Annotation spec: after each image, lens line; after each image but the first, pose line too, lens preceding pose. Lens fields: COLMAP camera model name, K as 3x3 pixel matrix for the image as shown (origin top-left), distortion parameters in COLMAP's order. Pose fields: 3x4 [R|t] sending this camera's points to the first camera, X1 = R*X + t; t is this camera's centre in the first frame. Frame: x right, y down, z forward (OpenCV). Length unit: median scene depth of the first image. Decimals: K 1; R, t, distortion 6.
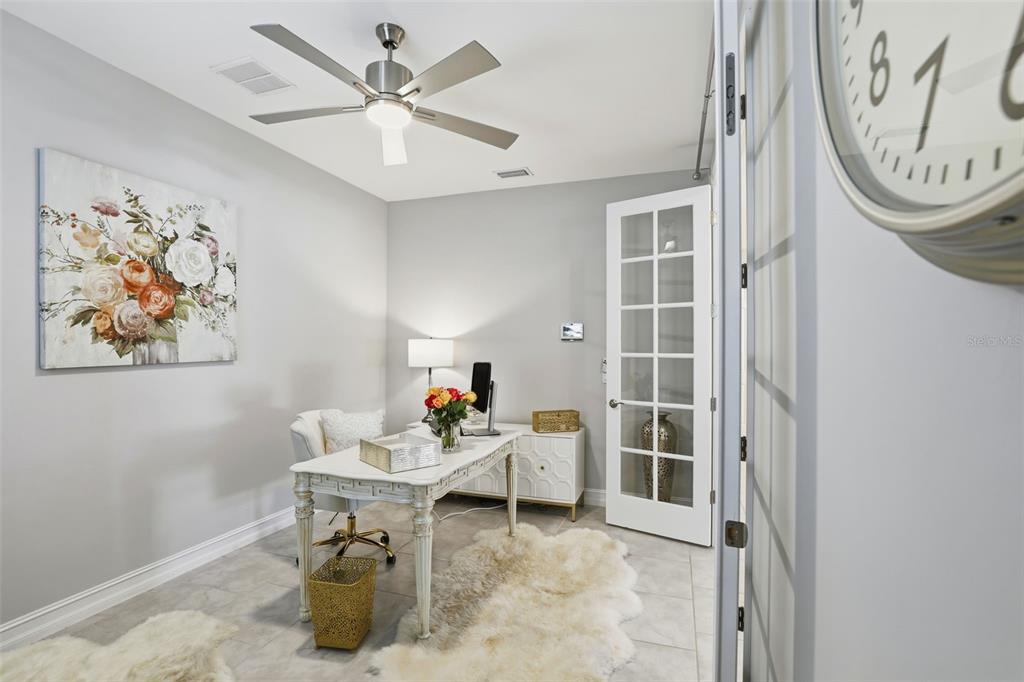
lens RADIAL K [[480.3, 0, 513.5], [0, 480.3, 344.9], [0, 0, 1]] dist [-0.029801, 0.001767]
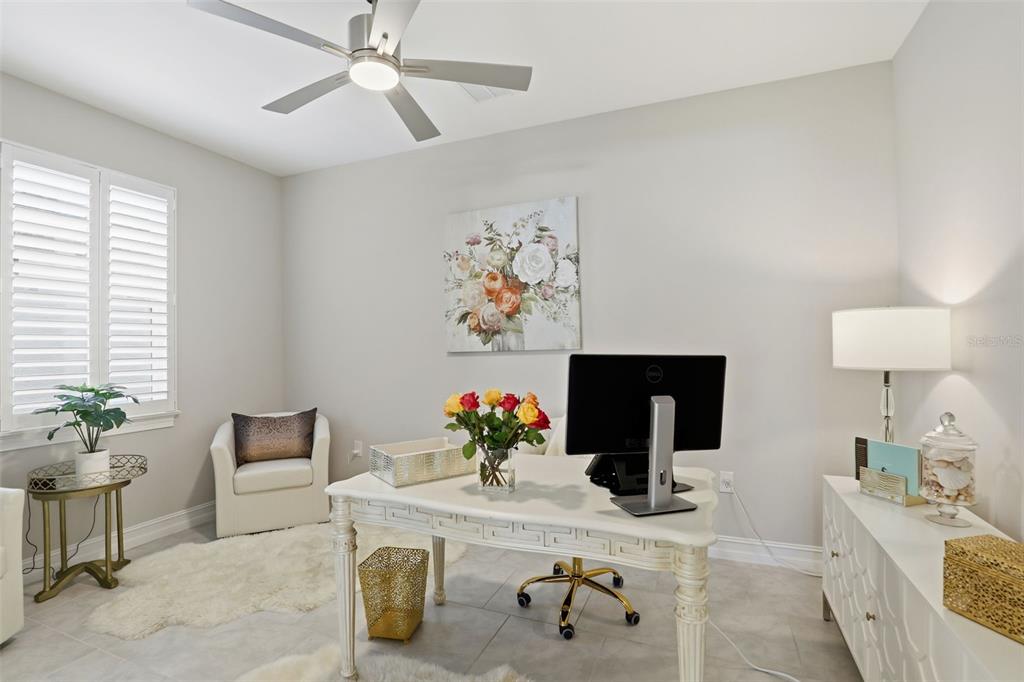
lens RADIAL K [[480.3, 0, 507.2], [0, 480.3, 341.3], [0, 0, 1]] dist [-0.029801, 0.001767]
pose [[-0.071174, -0.007417, -0.997436, 0.523071], [0.016613, 0.999825, -0.008621, 0.025966], [0.997326, -0.017184, -0.071038, 1.097178]]
